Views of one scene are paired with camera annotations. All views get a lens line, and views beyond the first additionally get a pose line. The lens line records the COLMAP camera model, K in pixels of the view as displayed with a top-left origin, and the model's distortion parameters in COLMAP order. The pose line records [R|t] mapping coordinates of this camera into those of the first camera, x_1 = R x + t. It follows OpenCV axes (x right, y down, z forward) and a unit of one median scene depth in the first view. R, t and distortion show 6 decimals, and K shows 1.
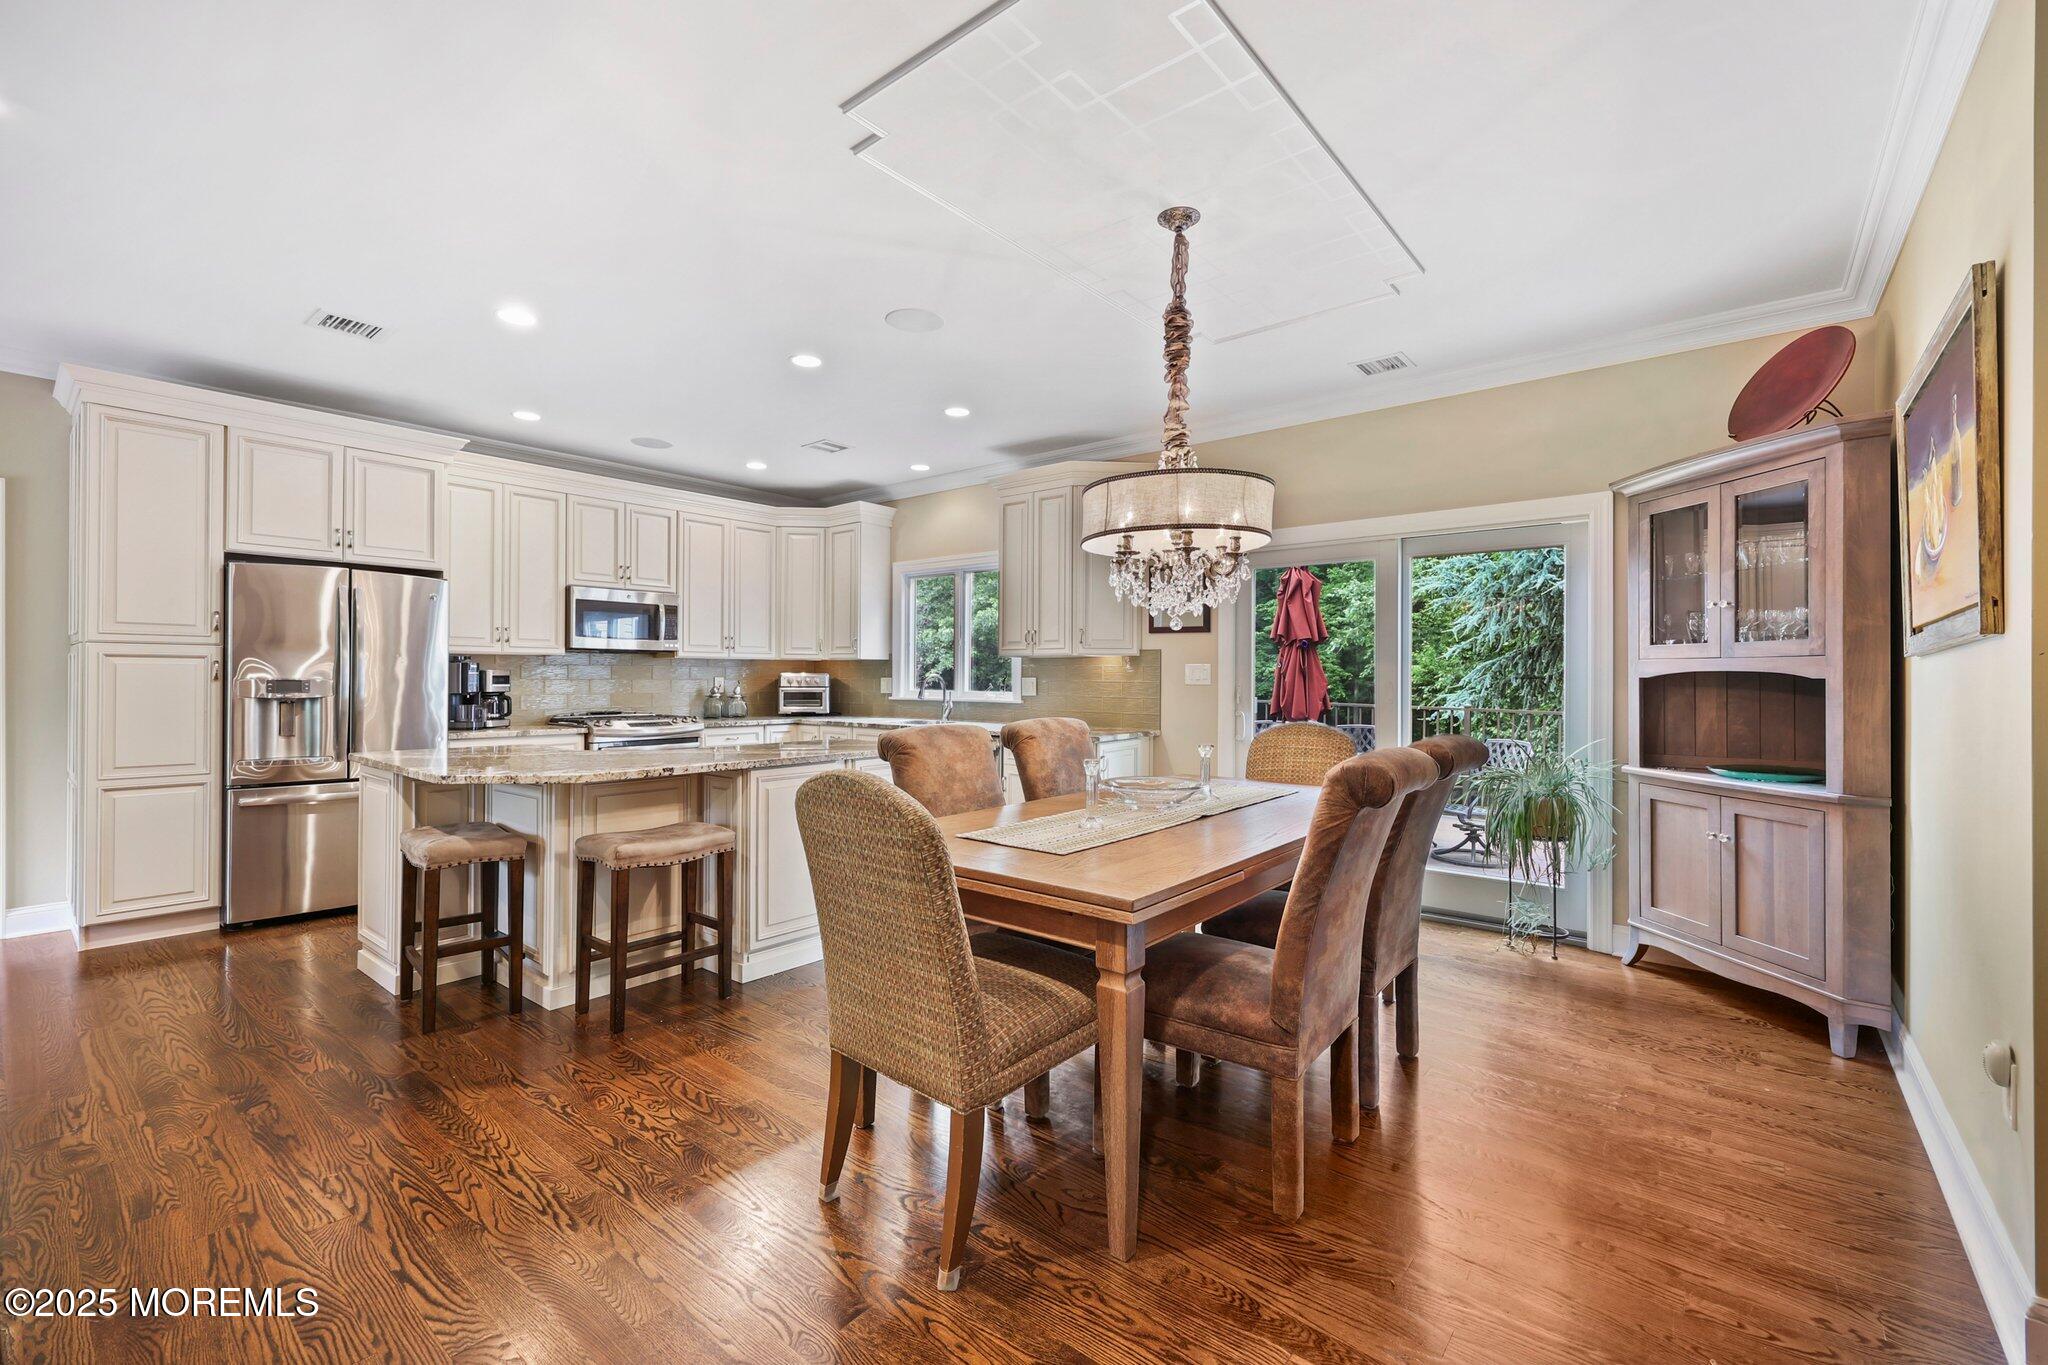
lens RADIAL K [[832.2, 0, 1006.9], [0, 832.2, 678.4], [0, 0, 1]] dist [-0.001589, 0.000226]
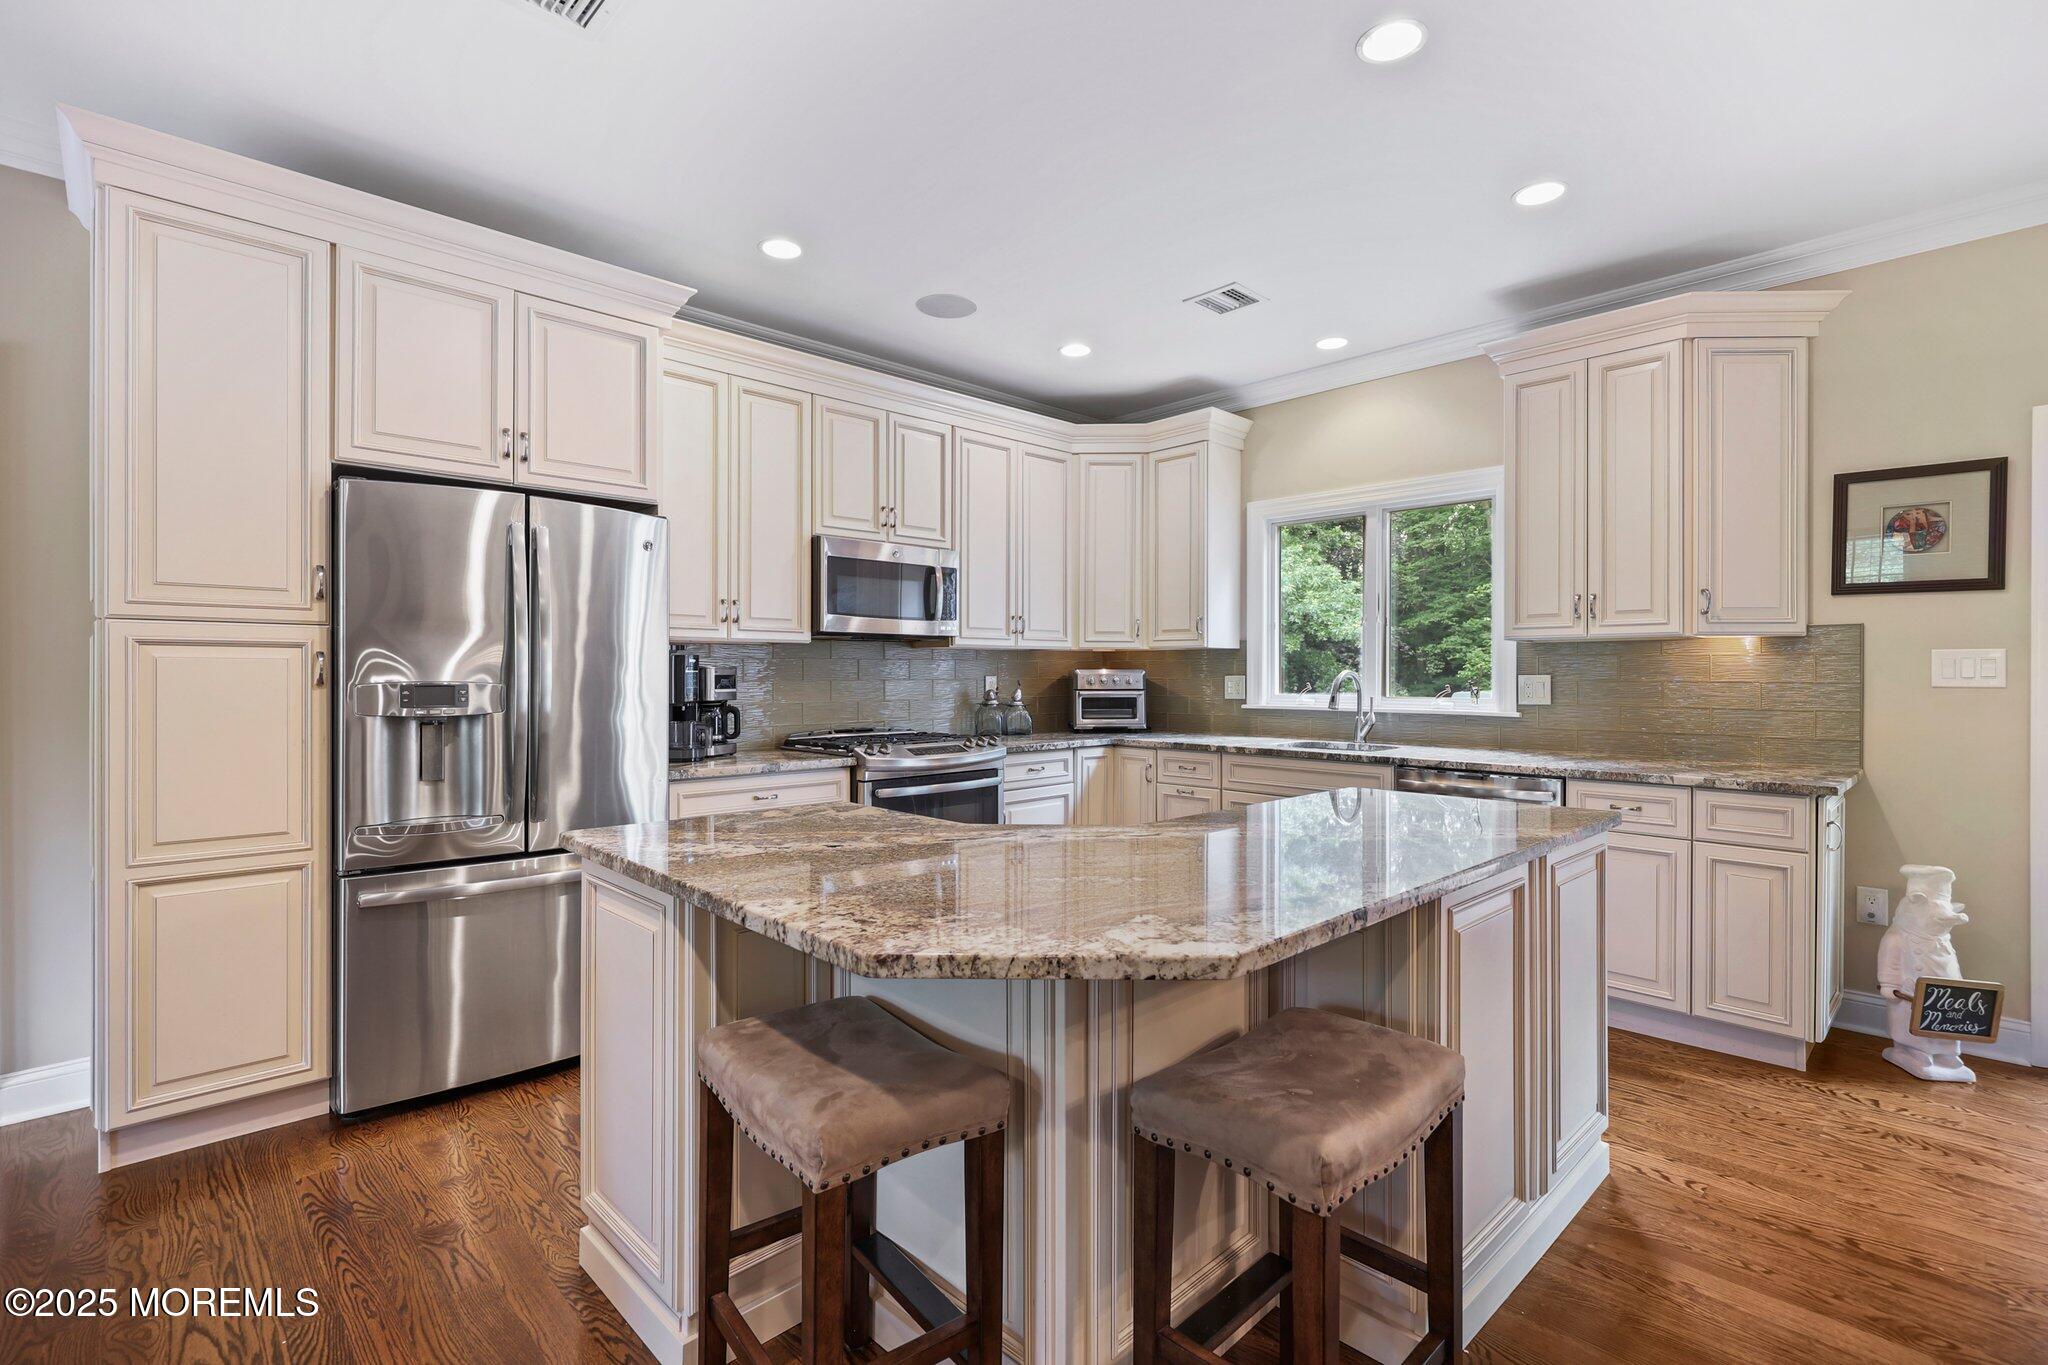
lens RADIAL K [[941.2, 0, 1038.7], [0, 941.2, 678.4], [0, 0, 1]] dist [-0.001530, -0.000836]
pose [[0.993761, -0.003774, -0.111468, -0.297993], [0.004152, 0.999986, 0.003160, -0.002319], [0.111454, -0.003603, 0.993763, 0.316766]]
